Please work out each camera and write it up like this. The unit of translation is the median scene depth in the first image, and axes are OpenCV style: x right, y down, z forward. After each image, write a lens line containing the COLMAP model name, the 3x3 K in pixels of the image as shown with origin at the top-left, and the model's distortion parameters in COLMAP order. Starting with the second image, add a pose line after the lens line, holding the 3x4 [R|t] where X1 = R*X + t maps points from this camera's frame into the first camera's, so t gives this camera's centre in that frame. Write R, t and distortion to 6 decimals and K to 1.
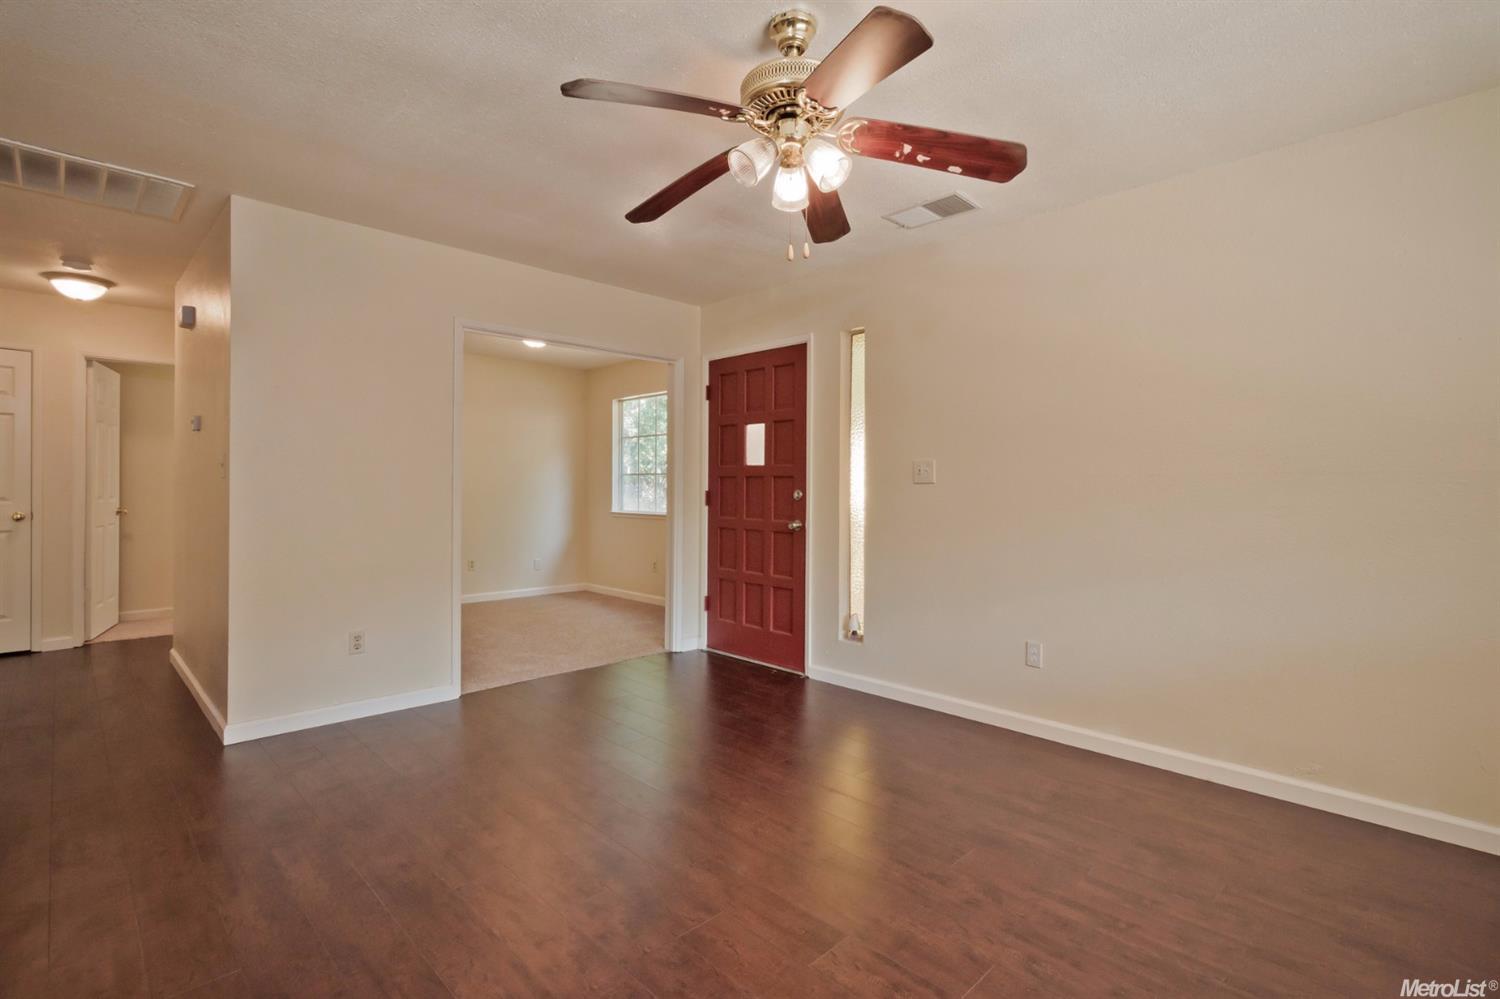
lens RADIAL K [[711.0, 0, 741.8], [0, 711.0, 484.2], [0, 0, 1]] dist [0.003253, -0.000058]
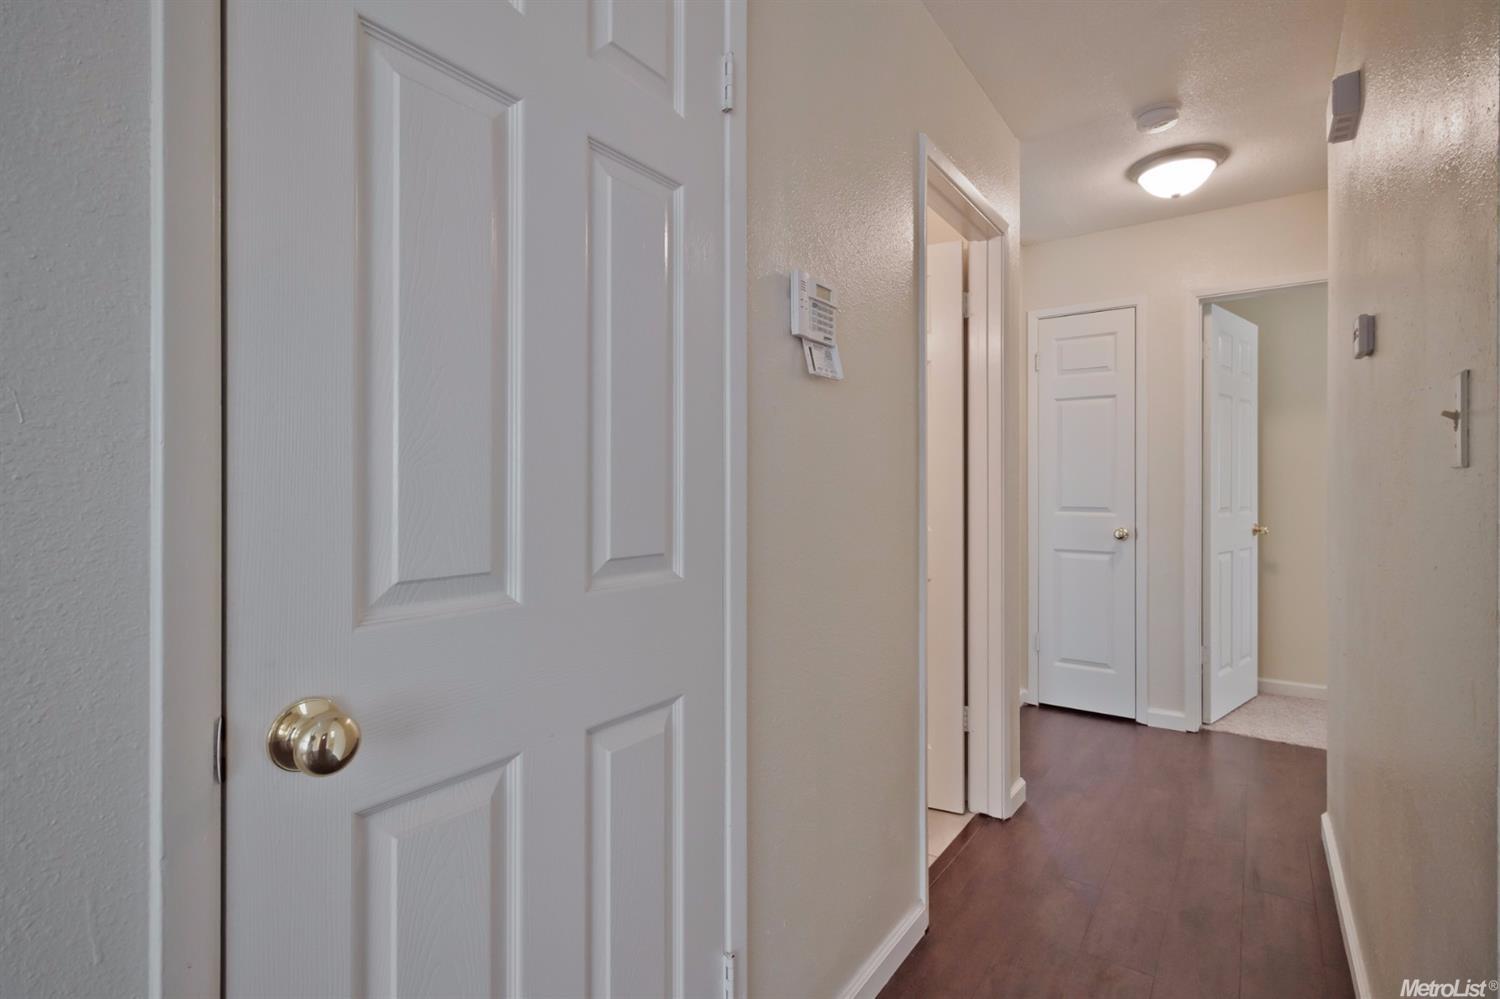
lens RADIAL K [[727.6, 0, 749.8], [0, 727.6, 494.3], [0, 0, 1]] dist [0.021559, 0.000066]
pose [[0.206115, -0.003571, -0.978521, -0.326710], [0.002927, 0.999991, -0.003033, 0.005272], [0.978523, -0.002238, 0.206123, 0.434443]]
